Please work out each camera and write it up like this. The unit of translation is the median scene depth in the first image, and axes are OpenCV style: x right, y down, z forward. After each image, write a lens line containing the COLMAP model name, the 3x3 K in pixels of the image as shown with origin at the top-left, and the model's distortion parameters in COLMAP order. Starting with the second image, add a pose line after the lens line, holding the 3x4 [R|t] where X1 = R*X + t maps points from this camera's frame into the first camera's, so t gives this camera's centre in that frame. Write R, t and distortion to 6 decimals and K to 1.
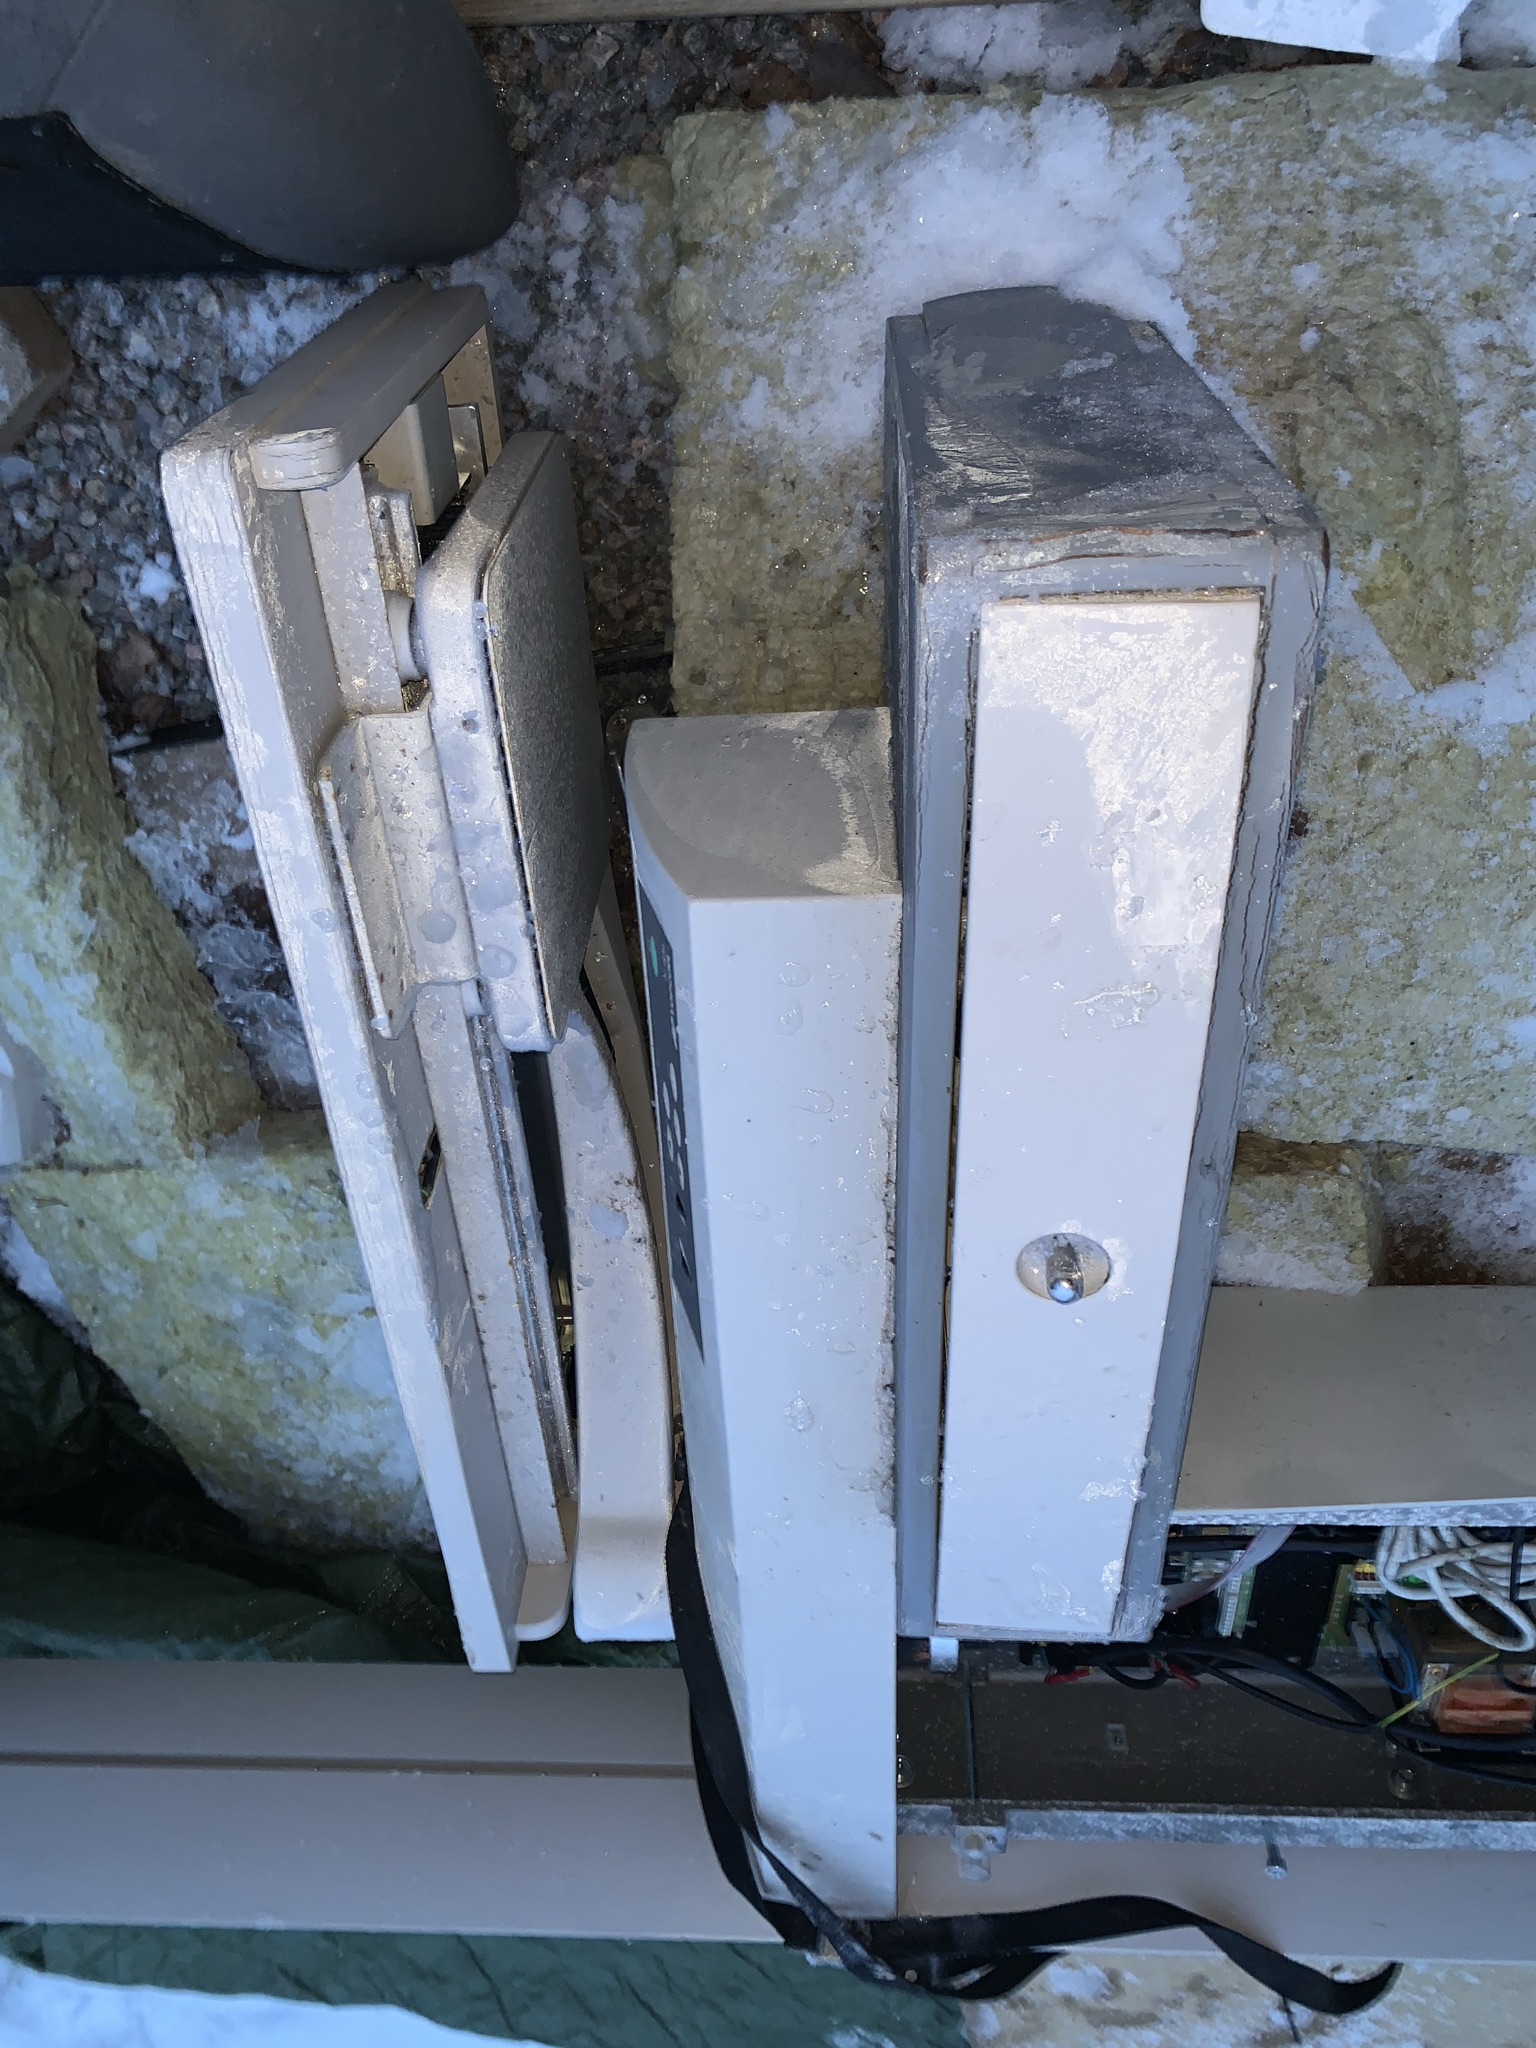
lens RADIAL K [[1517.7, 0, 805.0], [0, 1517.7, 950.5], [0, 0, 1]] dist [0.012982, -0.010983]
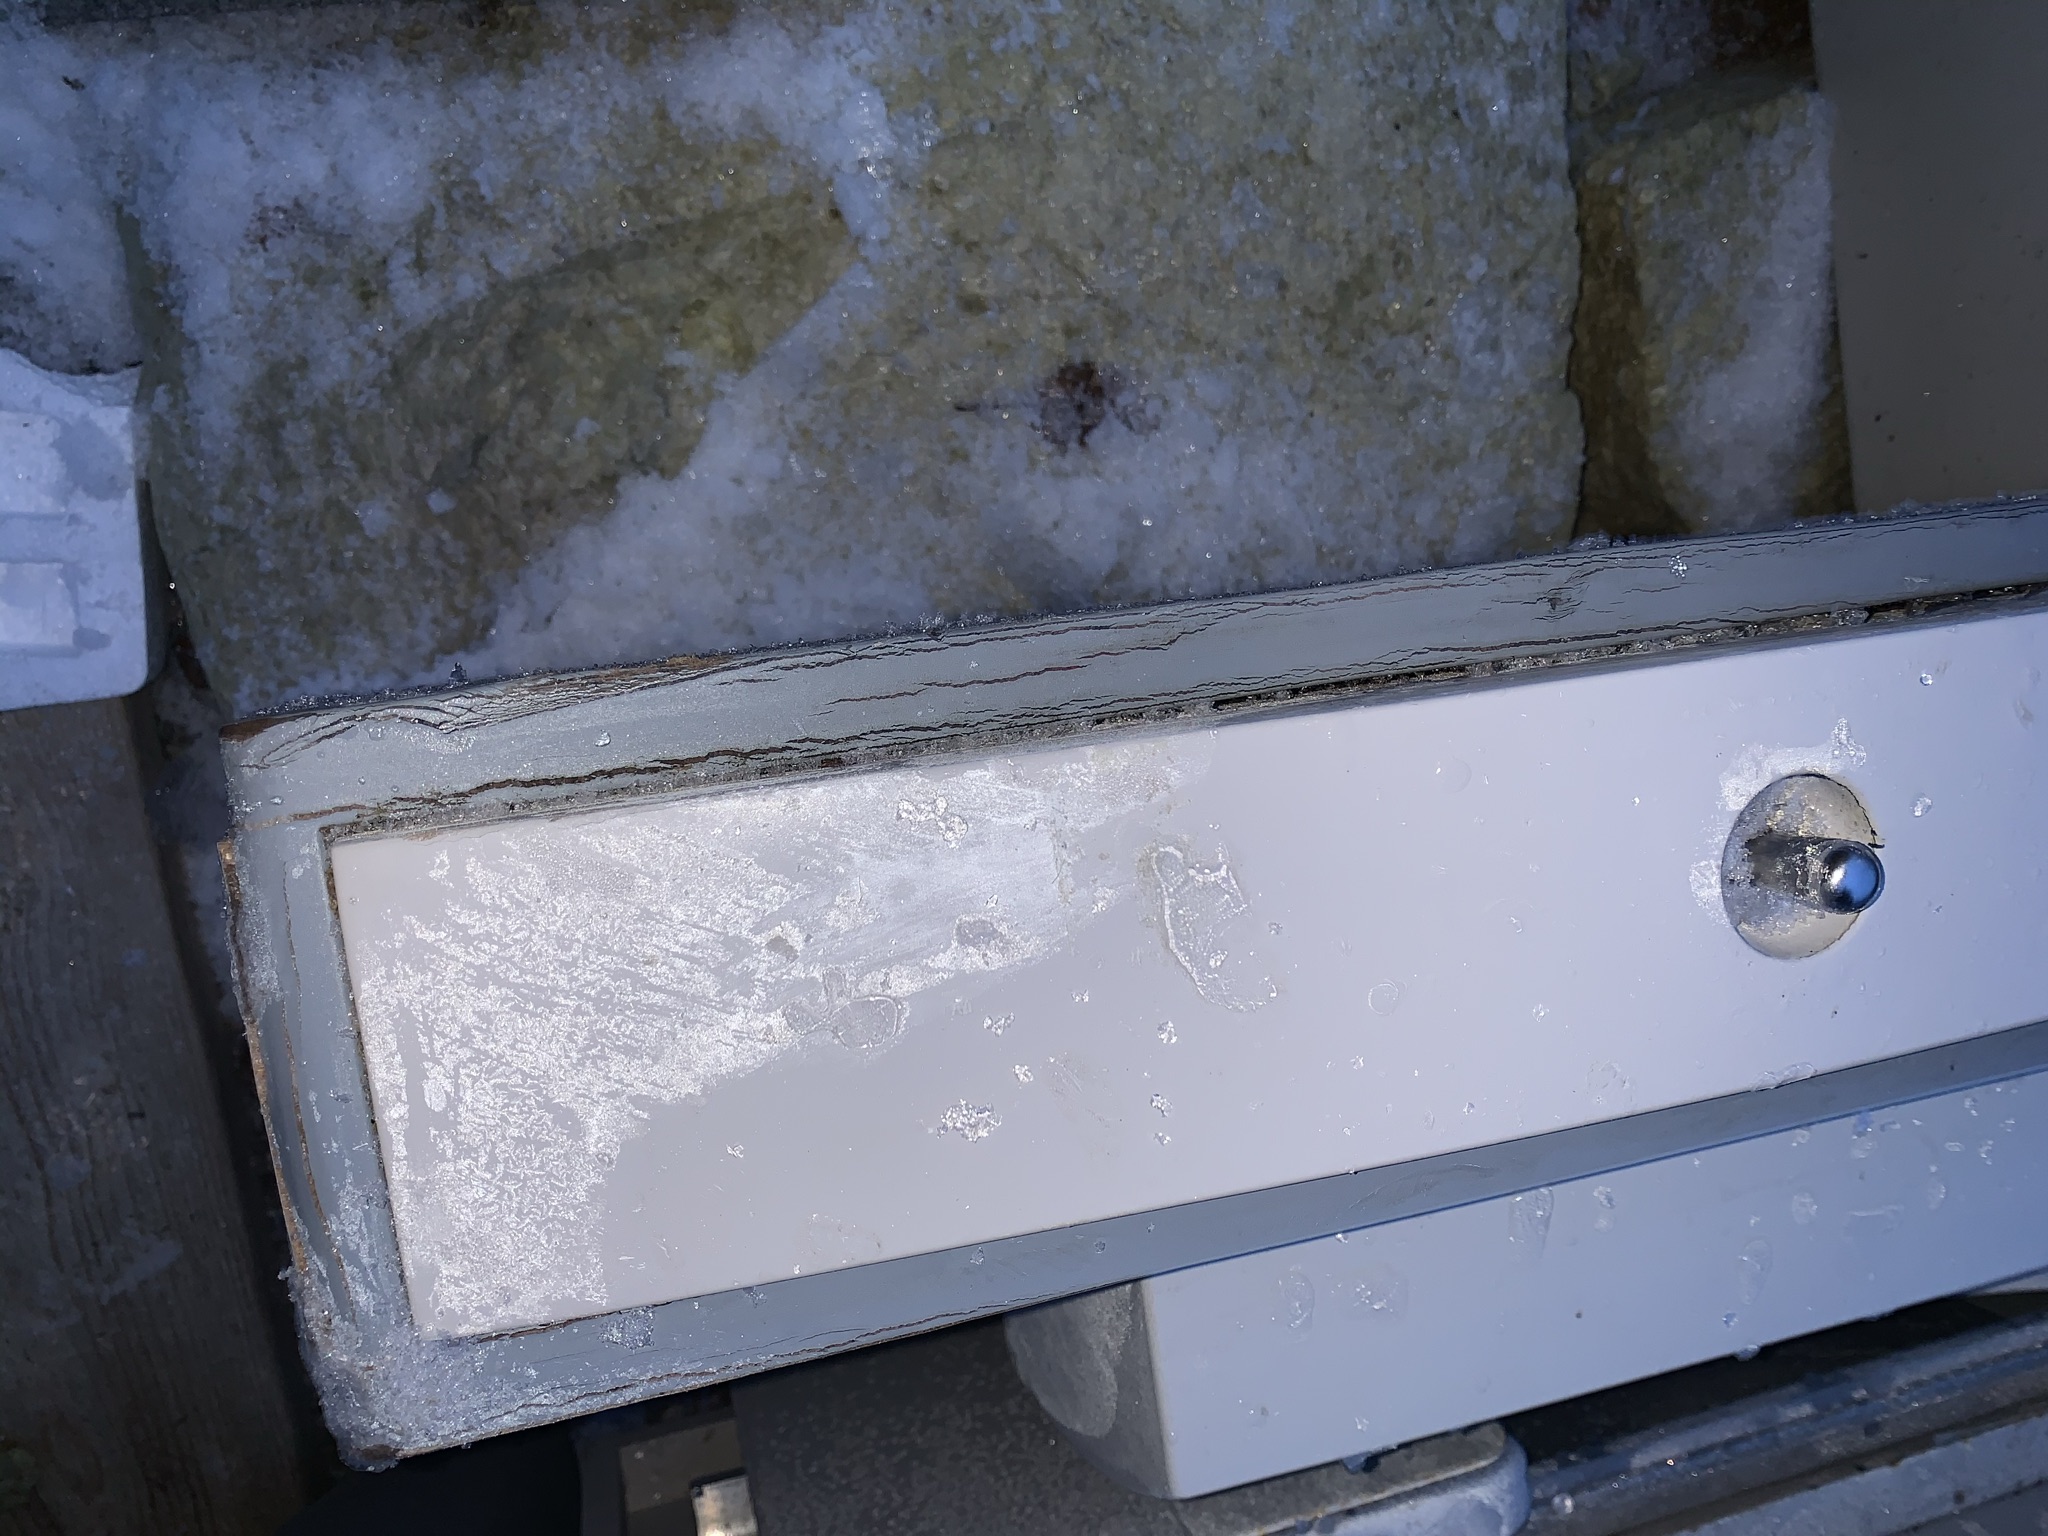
lens RADIAL K [[1523.7, 0, 988.8], [0, 1523.7, 770.7], [0, 0, 1]] dist [-0.002154, -0.000633]
pose [[-0.111100, -0.993052, -0.038793, 0.195202], [0.941573, -0.092692, -0.323804, 0.096739], [0.317958, -0.072501, 0.945329, 0.349766]]
